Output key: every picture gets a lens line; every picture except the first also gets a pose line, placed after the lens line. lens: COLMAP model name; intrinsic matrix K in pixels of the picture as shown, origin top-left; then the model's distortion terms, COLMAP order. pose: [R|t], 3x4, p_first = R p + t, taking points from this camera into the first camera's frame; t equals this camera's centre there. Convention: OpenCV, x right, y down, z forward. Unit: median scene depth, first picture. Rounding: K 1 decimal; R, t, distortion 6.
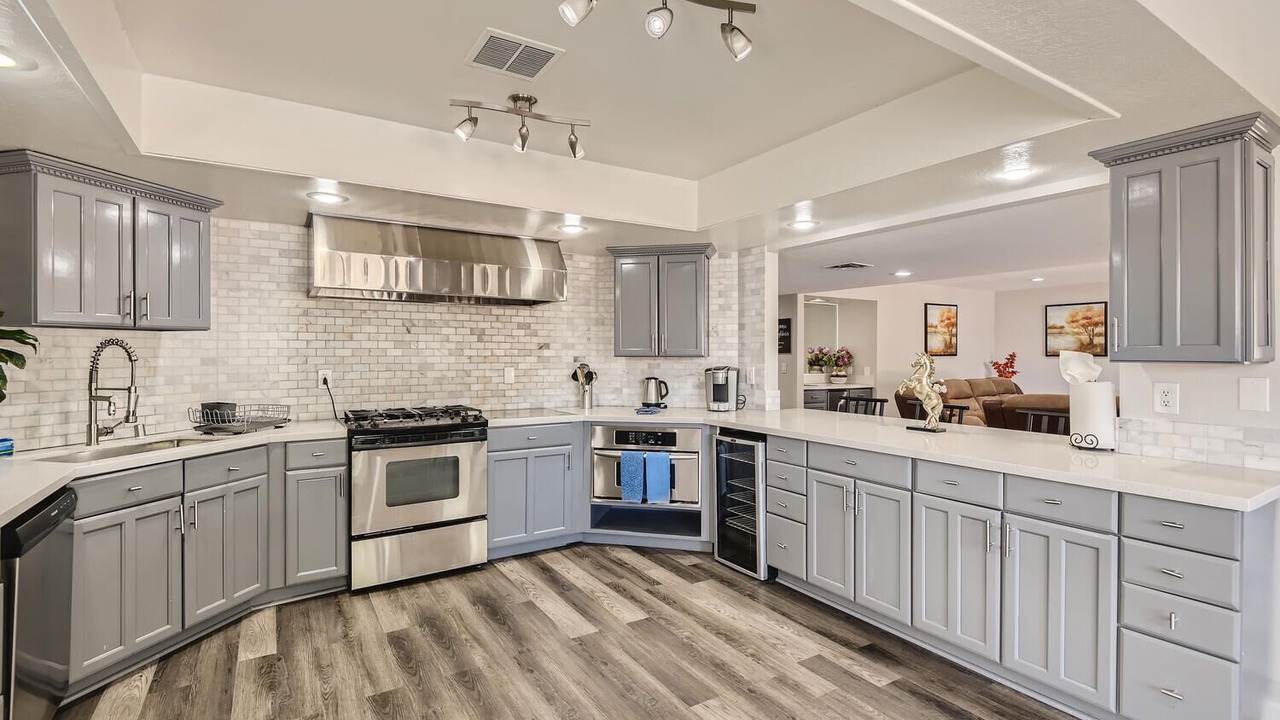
lens RADIAL K [[586.1, 0, 637.9], [0, 586.1, 353.4], [0, 0, 1]] dist [-0.001571, -0.005785]
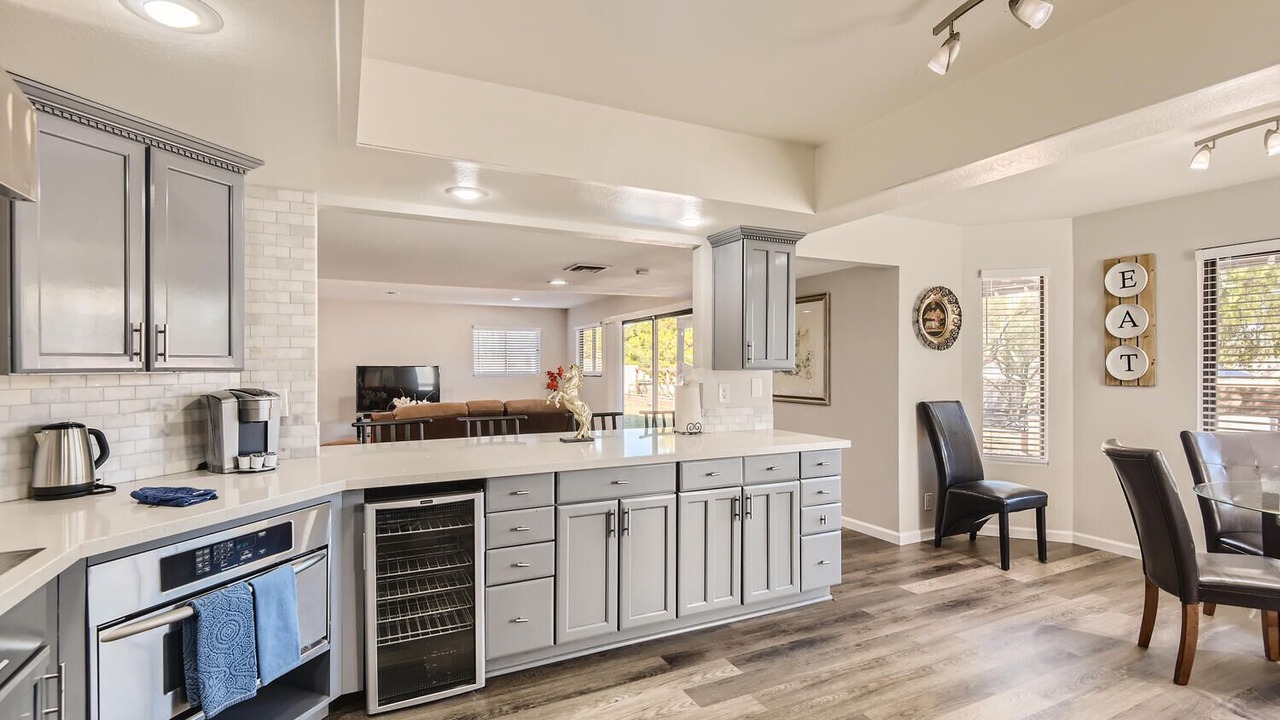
lens RADIAL K [[586.1, 0, 636.9], [0, 586.1, 366.7], [0, 0, 1]] dist [-0.001571, -0.005785]
pose [[0.108672, -0.005962, 0.994060, -0.466660], [0.002118, 0.999981, 0.005766, -0.001933], [-0.994075, 0.001478, 0.108683, 0.736889]]
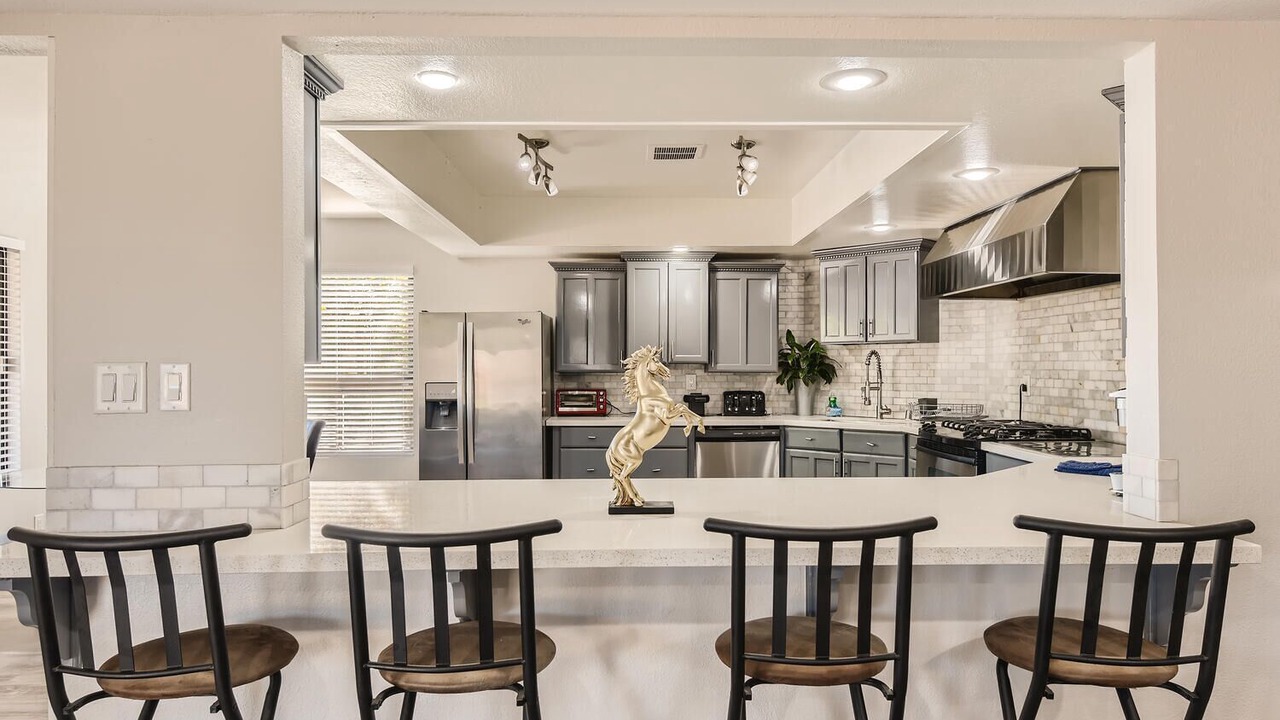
lens RADIAL K [[805.1, 0, 641.6], [0, 805.1, 359.9], [0, 0, 1]] dist [0.002150, 0.000454]
pose [[-0.517026, -0.005542, -0.855952, 0.970646], [0.001797, 0.999970, -0.007560, 0.012409], [0.855968, -0.005447, -0.517001, 1.241953]]
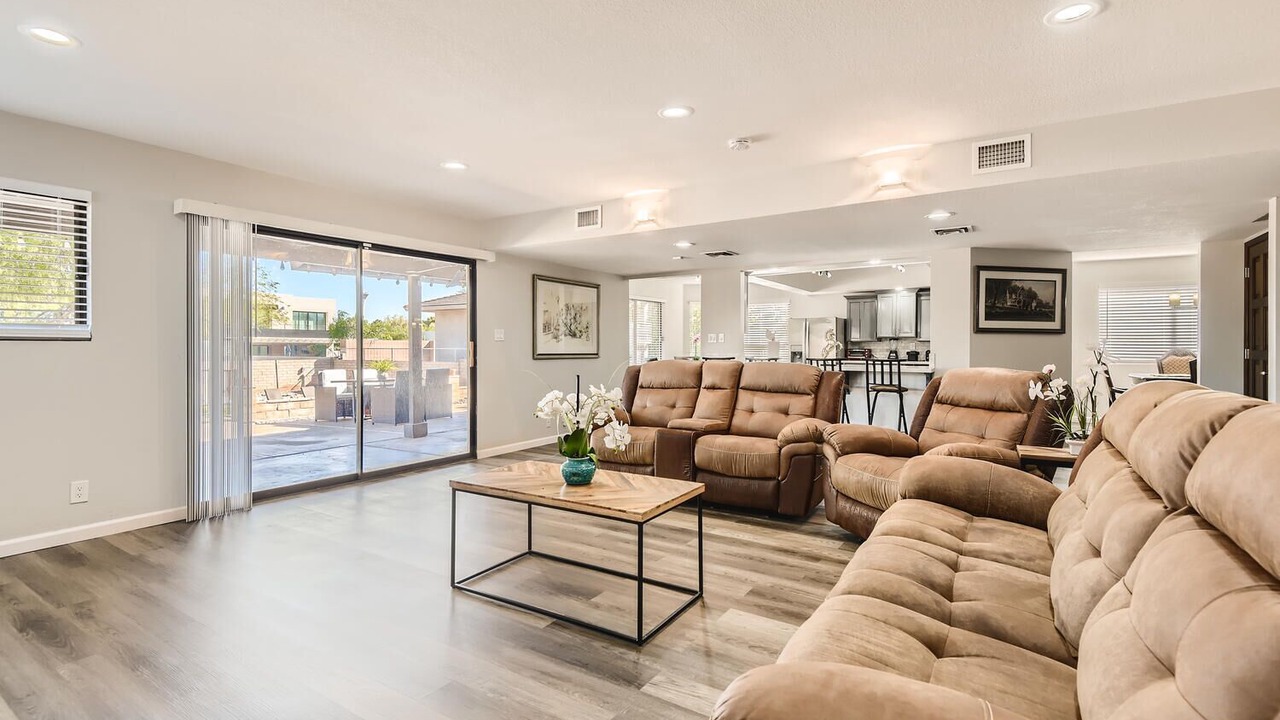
lens RADIAL K [[586.1, 0, 643.3], [0, 586.1, 353.2], [0, 0, 1]] dist [-0.001571, -0.005785]
pose [[-0.904036, -0.000308, -0.427457, 1.834902], [-0.004047, 0.999961, 0.007840, 0.066594], [0.427438, 0.008817, -0.904002, 2.494662]]
